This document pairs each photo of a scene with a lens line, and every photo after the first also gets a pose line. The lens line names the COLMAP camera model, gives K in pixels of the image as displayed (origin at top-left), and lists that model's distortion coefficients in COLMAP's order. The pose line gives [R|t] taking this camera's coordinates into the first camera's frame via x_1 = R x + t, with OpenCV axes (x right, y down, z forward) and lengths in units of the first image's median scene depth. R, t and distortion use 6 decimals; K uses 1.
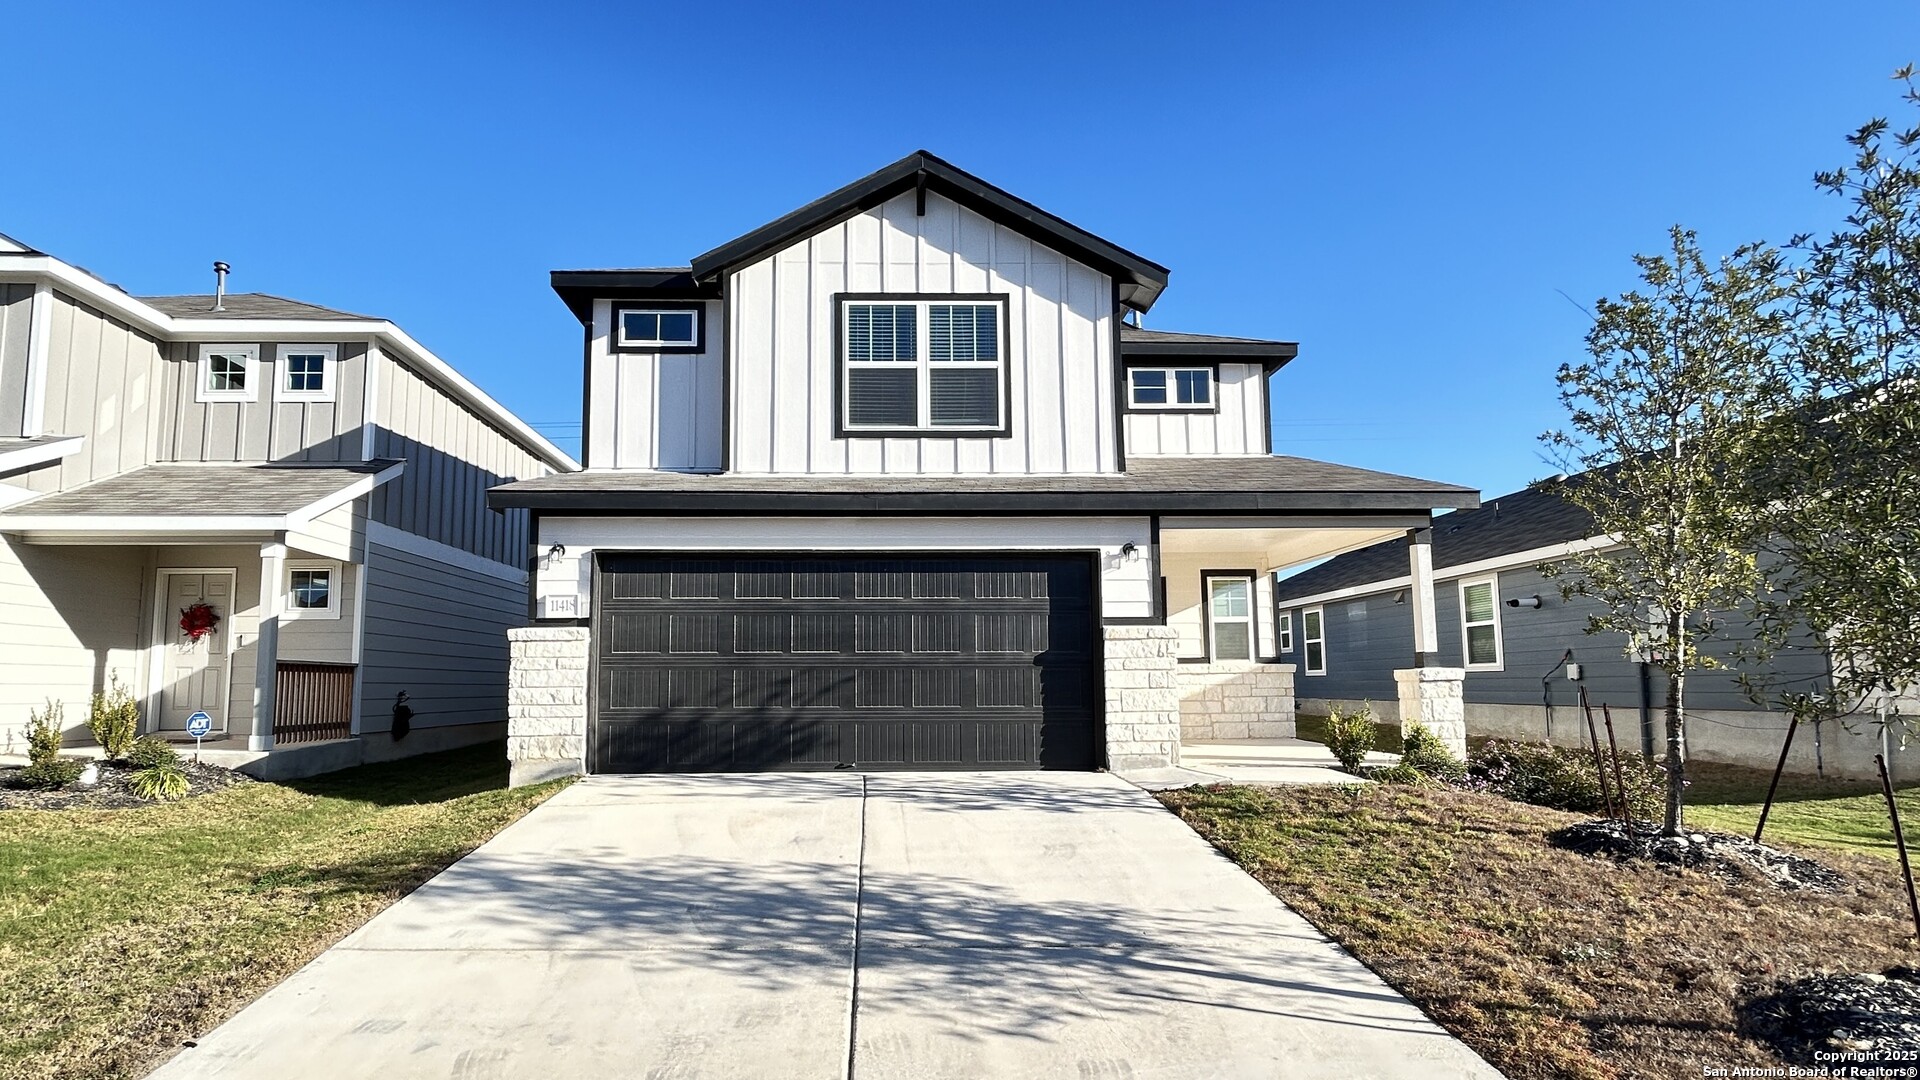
lens RADIAL K [[944.9, 0, 909.5], [0, 944.9, 595.1], [0, 0, 1]] dist [-0.000528, -0.000019]
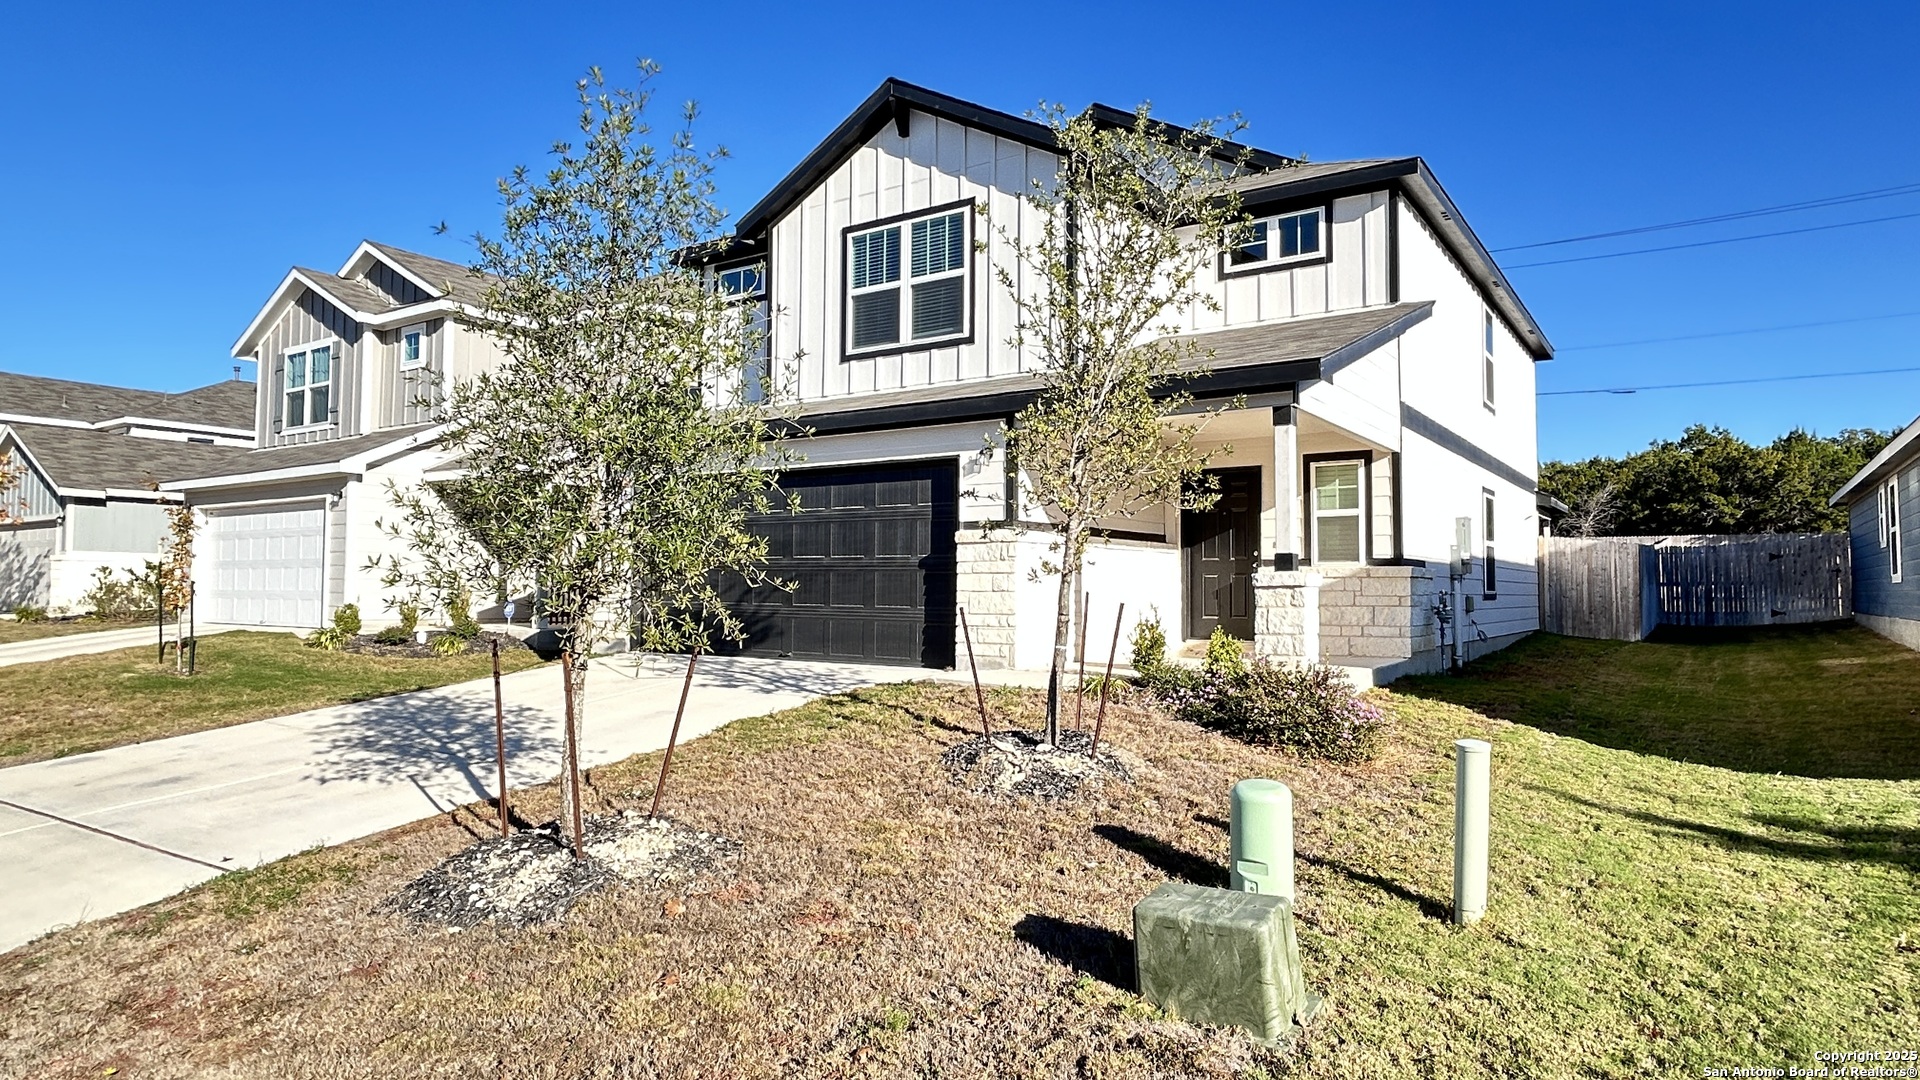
lens RADIAL K [[1124.7, 0, 960.4], [0, 1124.7, 536.3], [0, 0, 1]] dist [0.000795, -0.000025]
pose [[0.810070, -0.016419, -0.586104, 0.787269], [0.044615, 0.998436, 0.033693, -0.001994], [0.584634, -0.053443, 0.809535, 0.009826]]
